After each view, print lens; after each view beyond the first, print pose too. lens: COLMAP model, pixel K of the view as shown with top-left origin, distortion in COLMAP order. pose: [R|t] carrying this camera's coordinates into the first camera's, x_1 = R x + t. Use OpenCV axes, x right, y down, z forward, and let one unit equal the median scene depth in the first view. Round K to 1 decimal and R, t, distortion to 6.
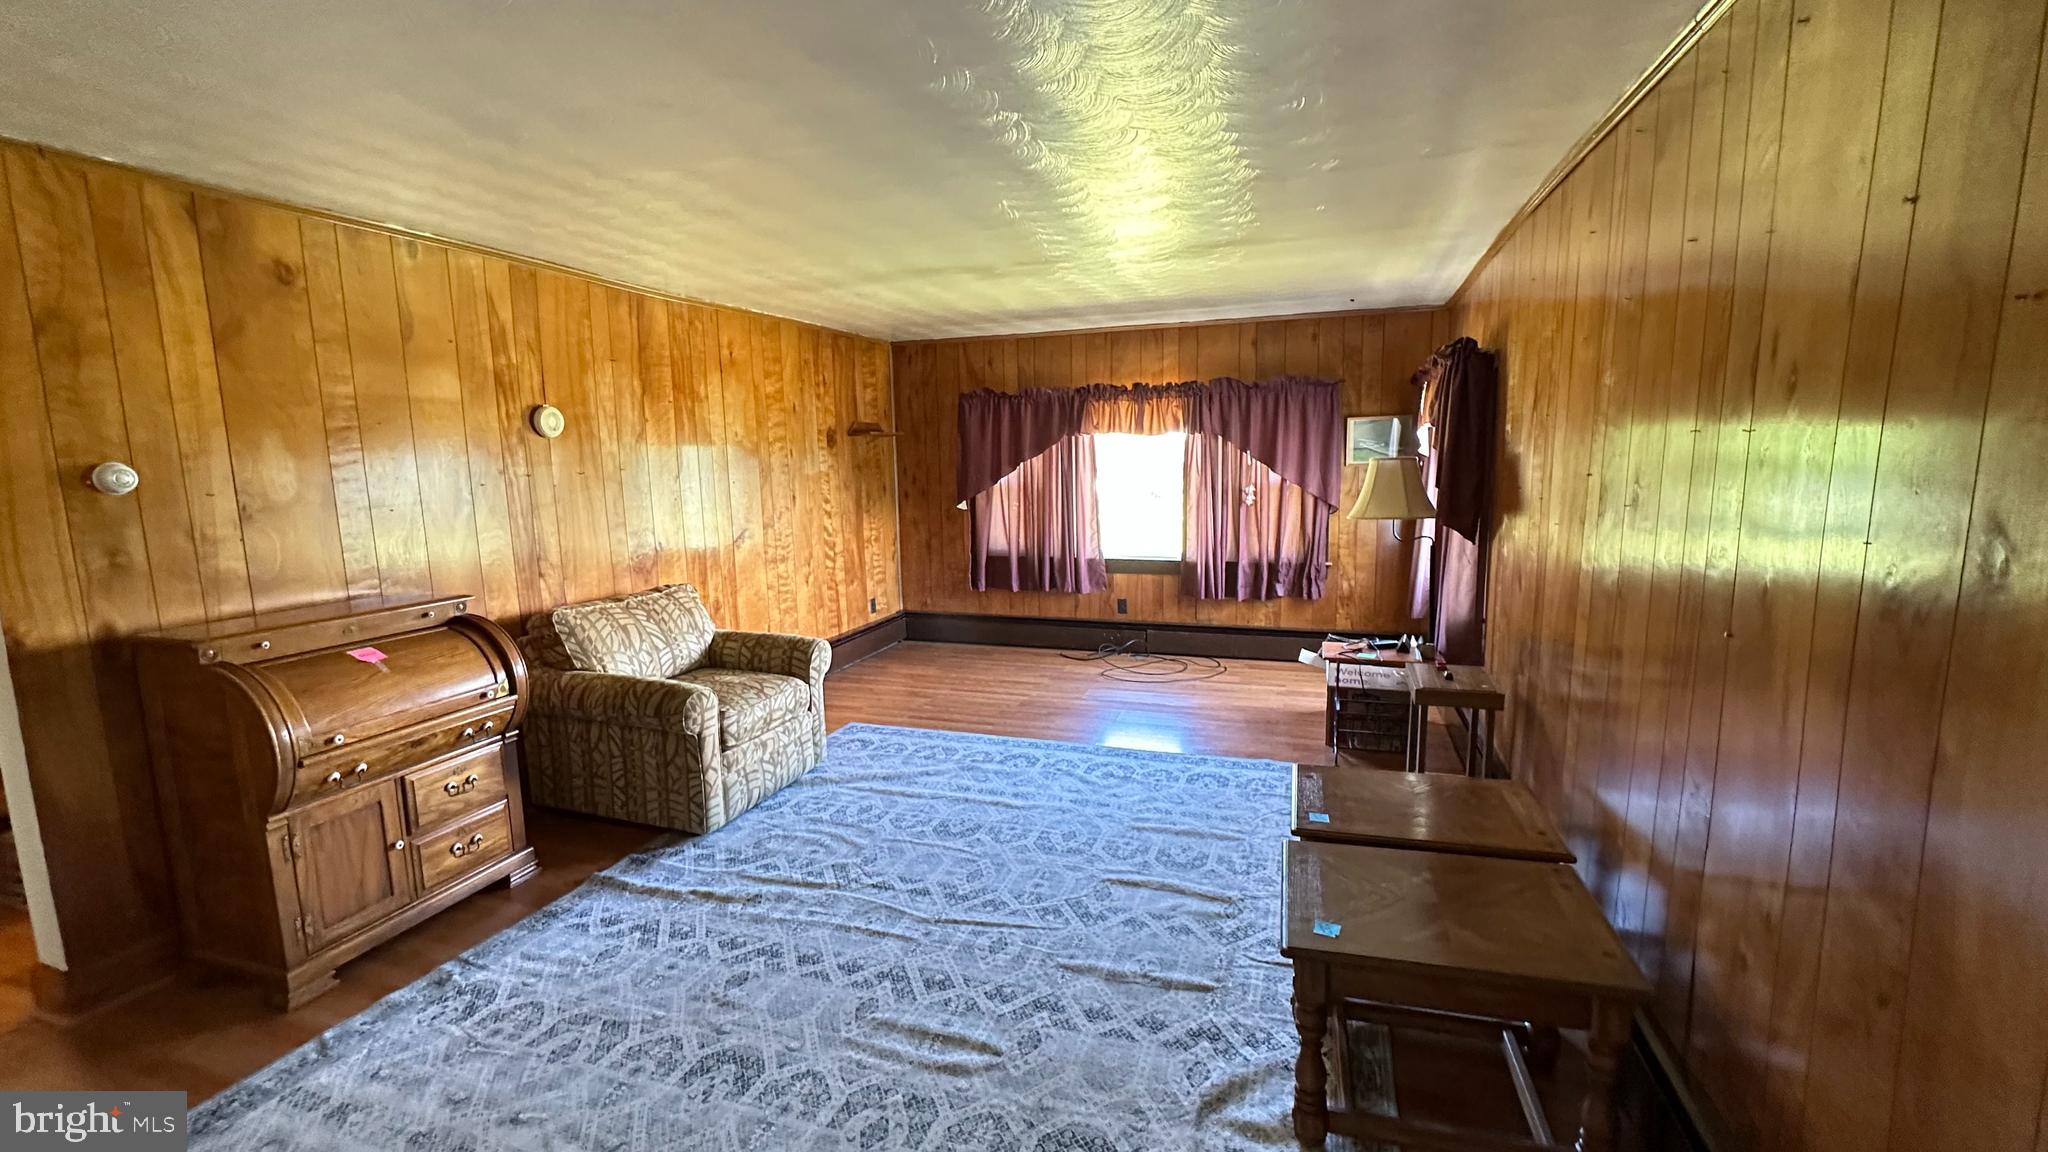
lens RADIAL K [[836.1, 0, 1039.6], [0, 836.1, 577.7], [0, 0, 1]] dist [0.000066, 0.000145]
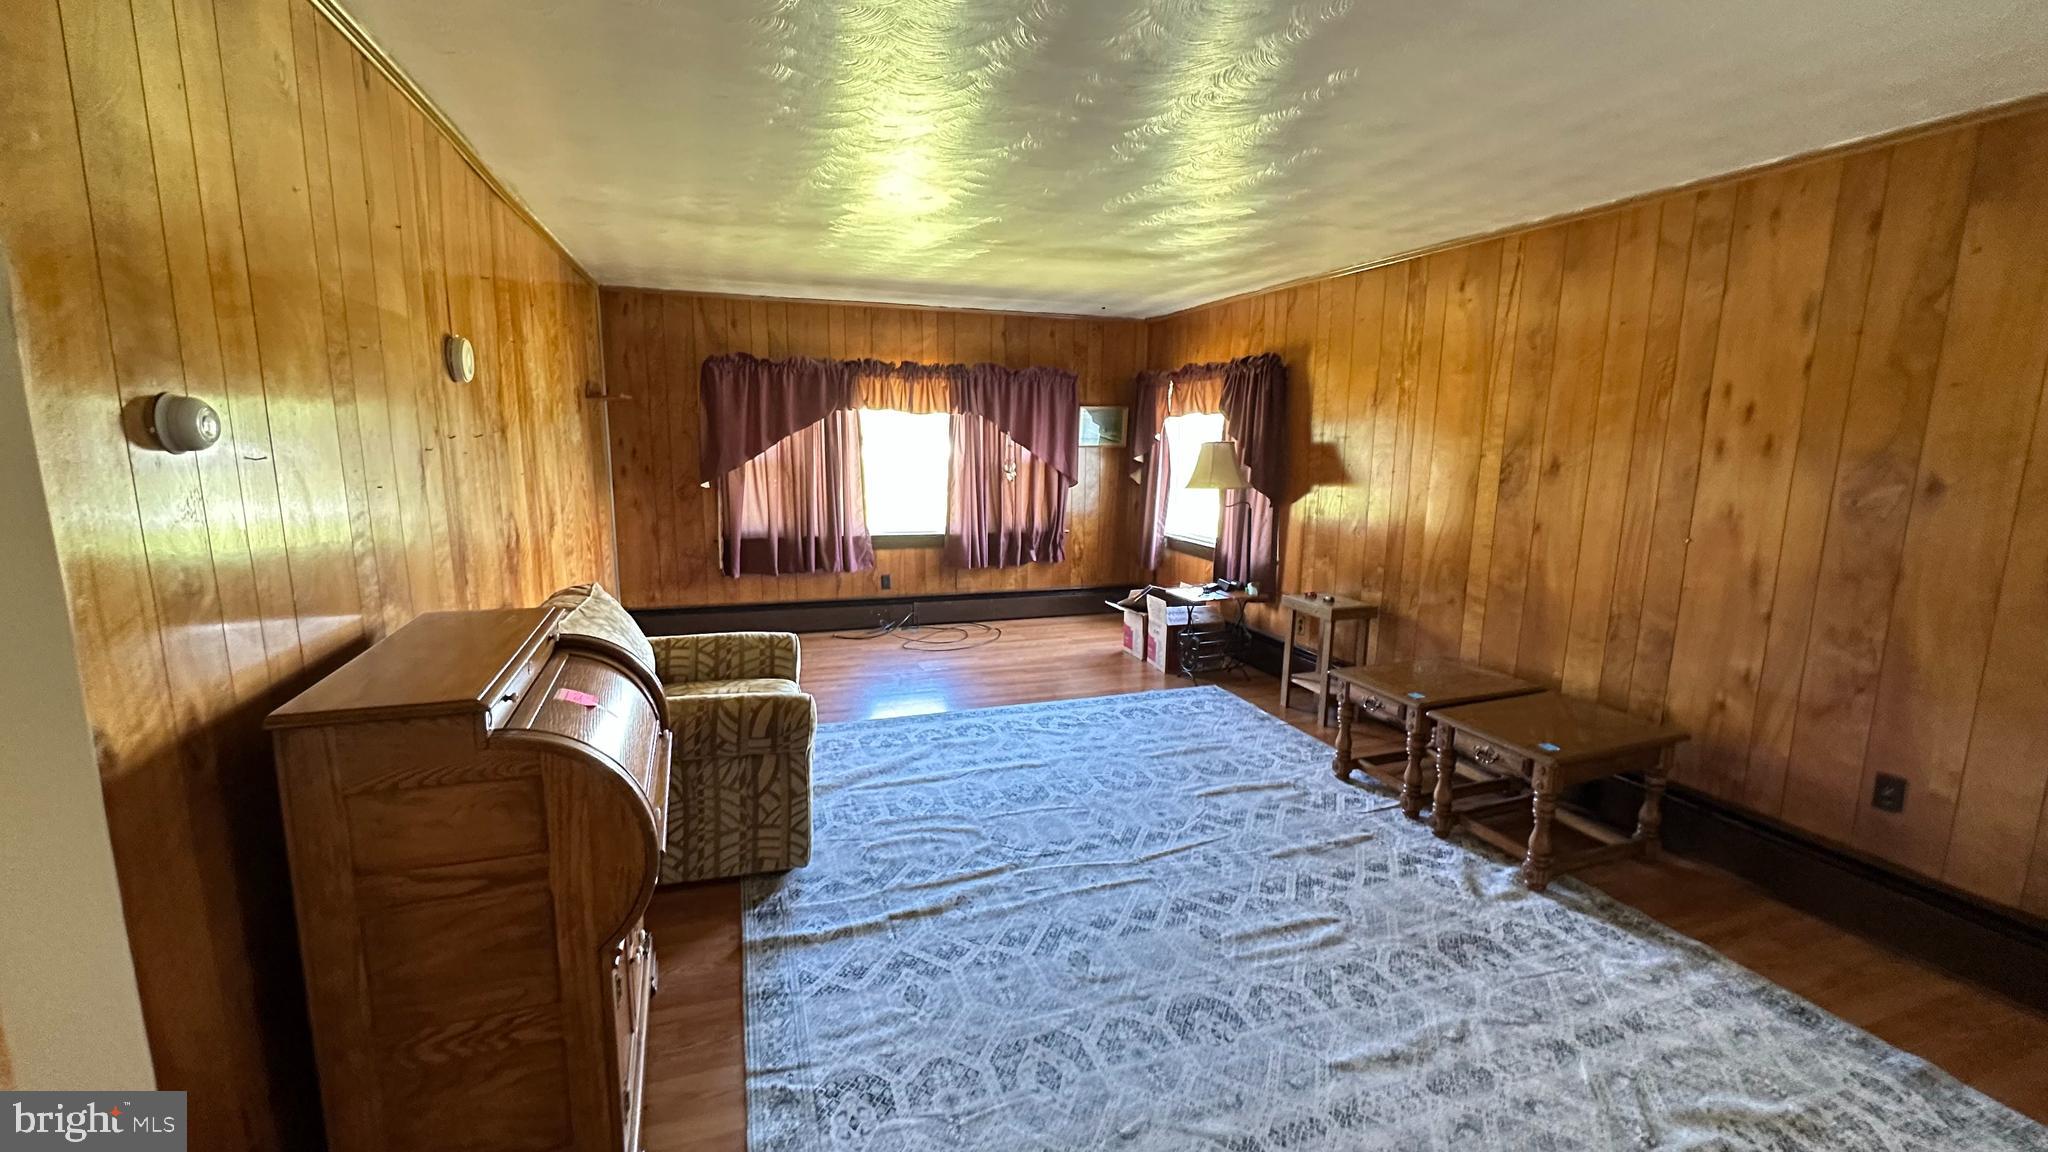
lens RADIAL K [[828.6, 0, 1021.7], [0, 828.6, 577.1], [0, 0, 1]] dist [-0.000835, 0.000348]
pose [[0.797898, -0.074472, 0.598174, -0.560621], [0.060613, 0.997222, 0.043302, -0.008050], [-0.599737, 0.001706, 0.800196, 0.152052]]
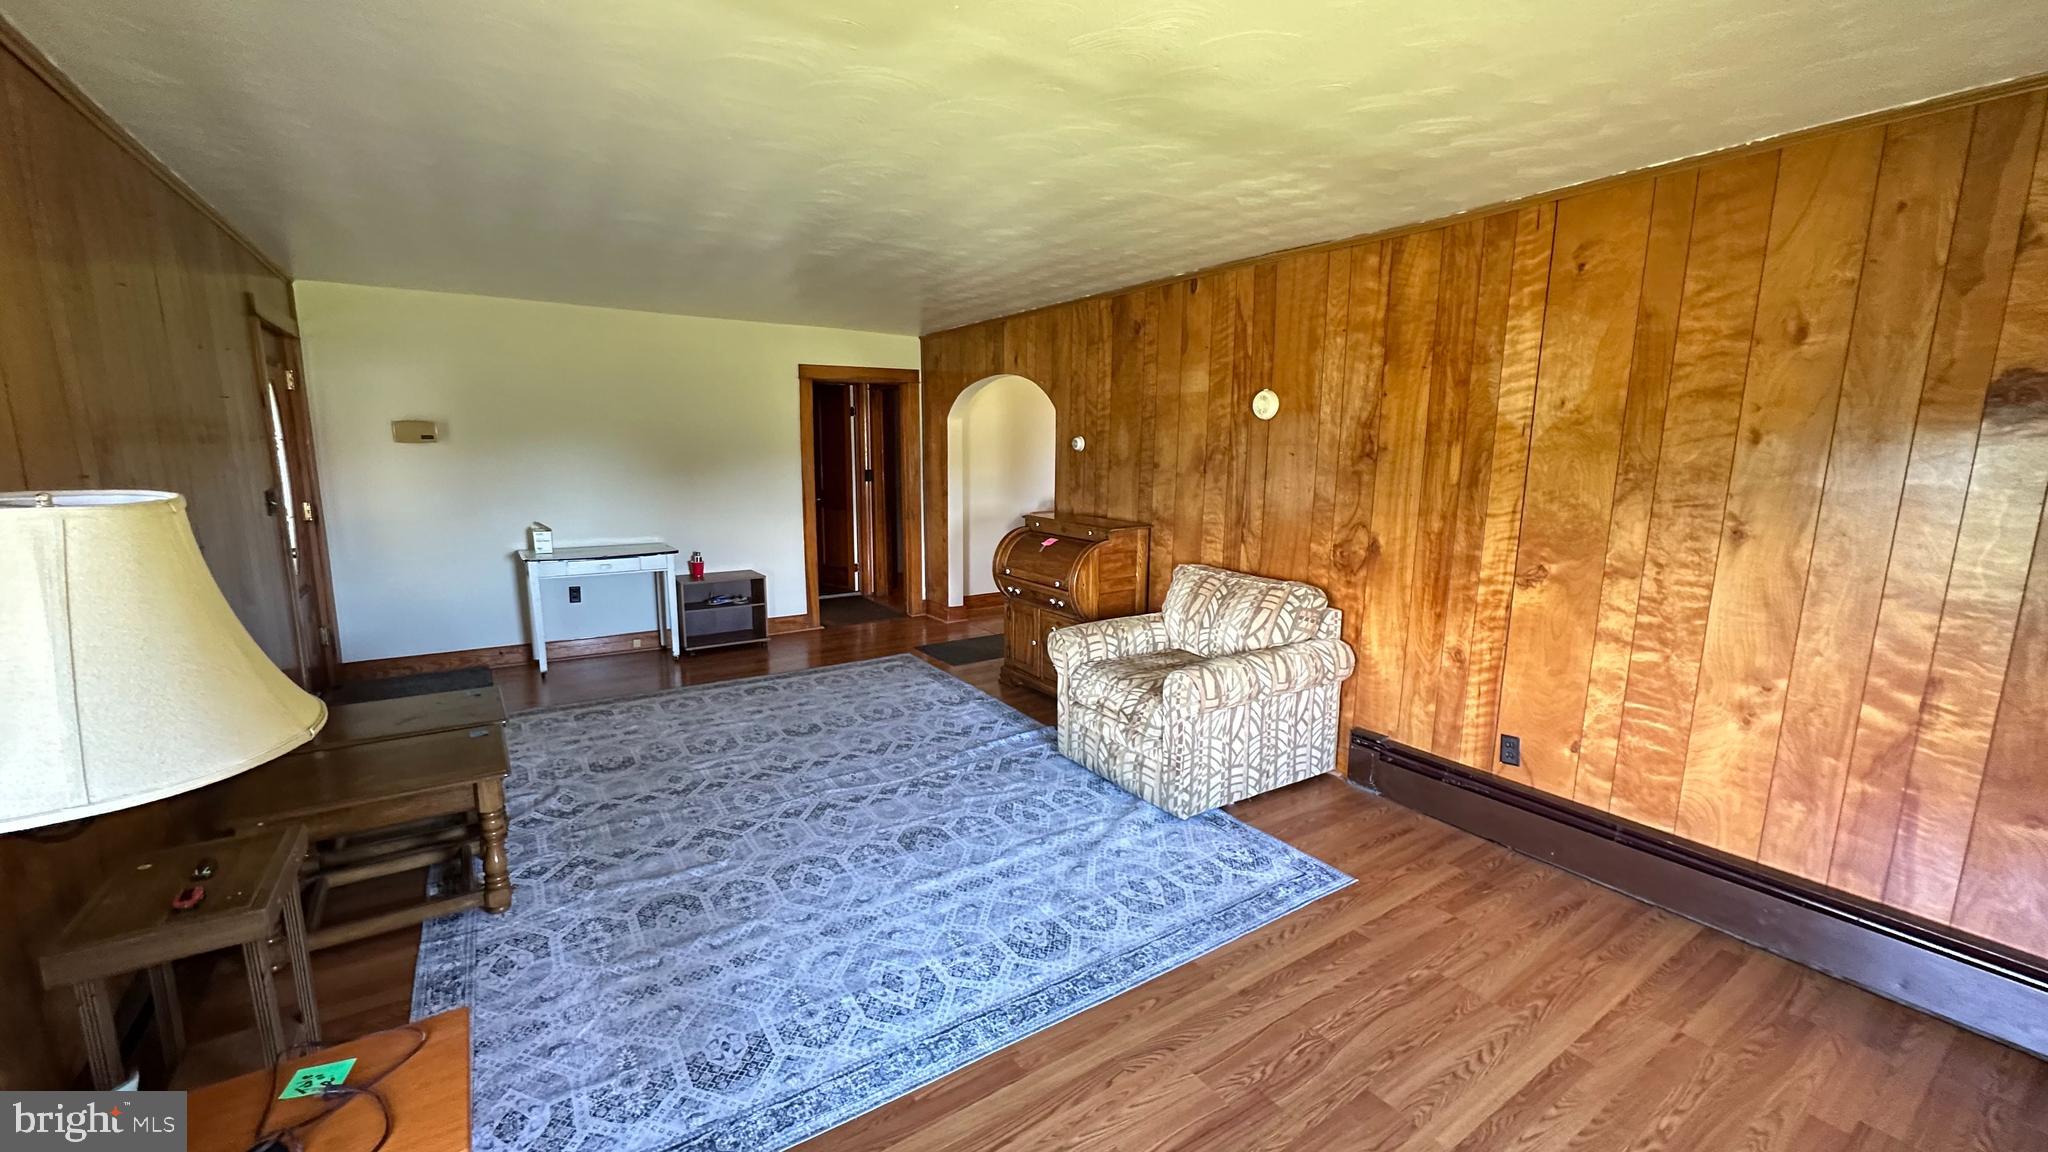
lens RADIAL K [[828.6, 0, 1021.7], [0, 828.6, 577.1], [0, 0, 1]] dist [-0.000835, 0.000348]
pose [[-0.624018, 0.144685, -0.767898, 0.409544], [-0.109700, 0.956756, 0.269415, -0.198669], [0.773672, 0.252358, -0.581161, 1.257799]]
